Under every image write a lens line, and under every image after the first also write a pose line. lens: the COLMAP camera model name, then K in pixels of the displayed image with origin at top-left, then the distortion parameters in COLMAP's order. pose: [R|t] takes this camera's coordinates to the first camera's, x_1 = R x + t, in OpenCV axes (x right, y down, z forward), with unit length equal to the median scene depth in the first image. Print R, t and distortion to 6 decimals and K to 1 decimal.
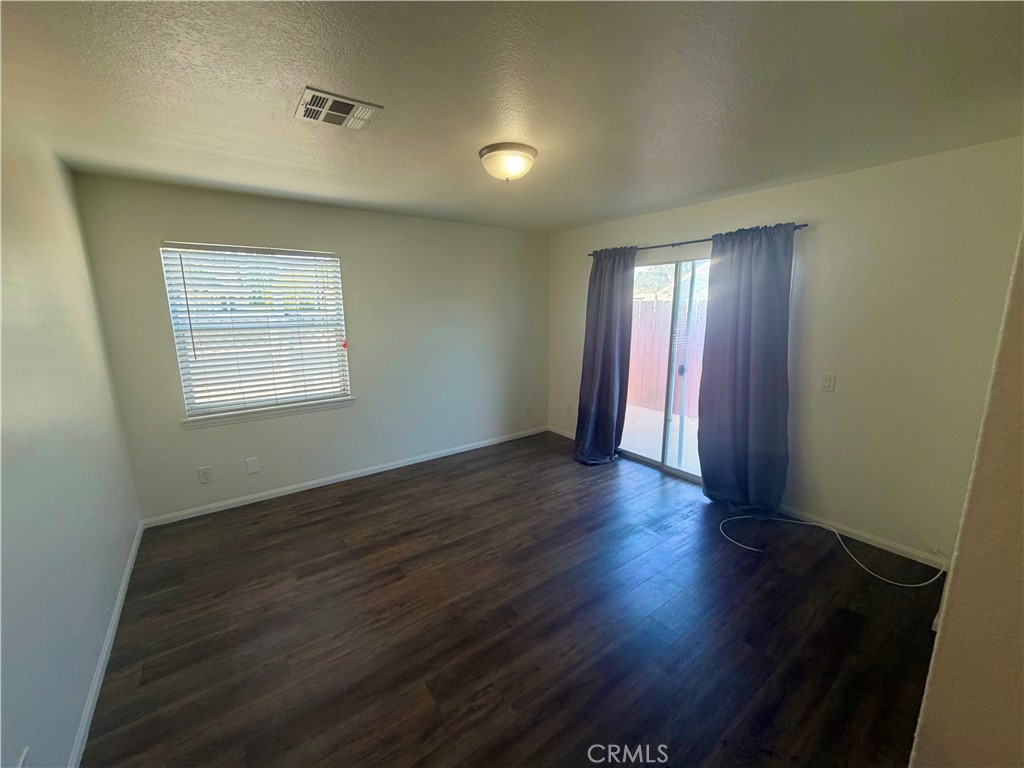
lens RADIAL K [[411.5, 0, 508.3], [0, 411.5, 387.9], [0, 0, 1]] dist [-0.000933, 0.000699]
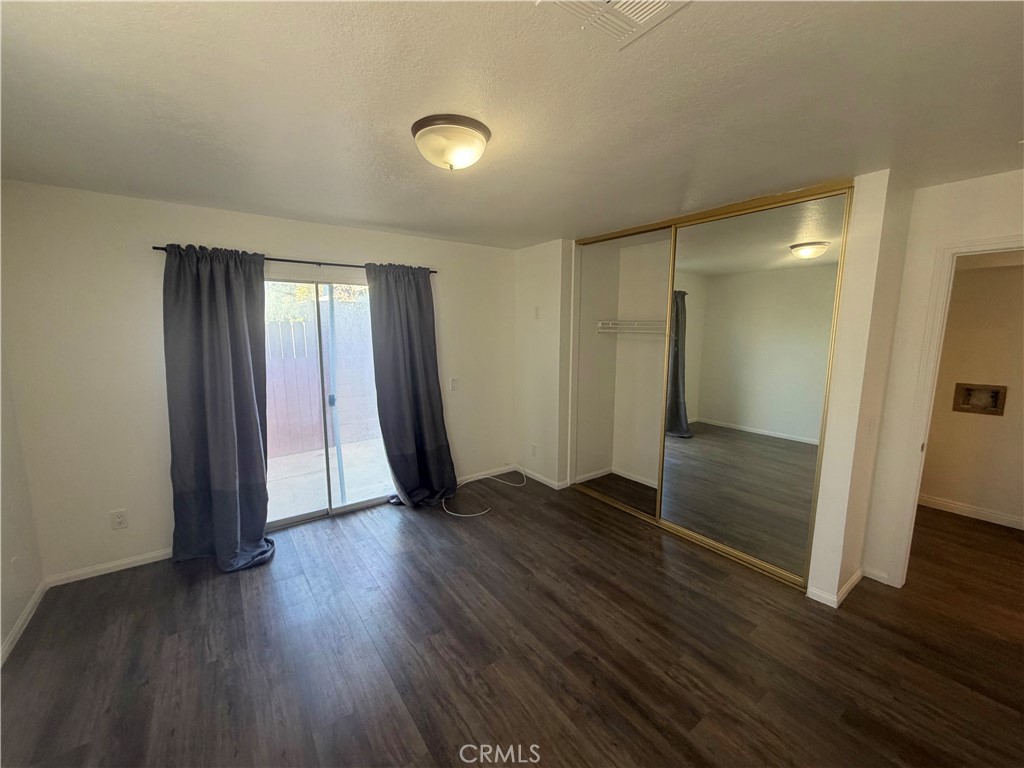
lens RADIAL K [[411.5, 0, 511.2], [0, 411.5, 383.2], [0, 0, 1]] dist [-0.000933, 0.000699]
pose [[0.000960, -0.129573, 0.991569, -0.801586], [0.194825, 0.972594, 0.126904, -0.196914], [-0.980837, 0.193061, 0.026178, 0.951833]]
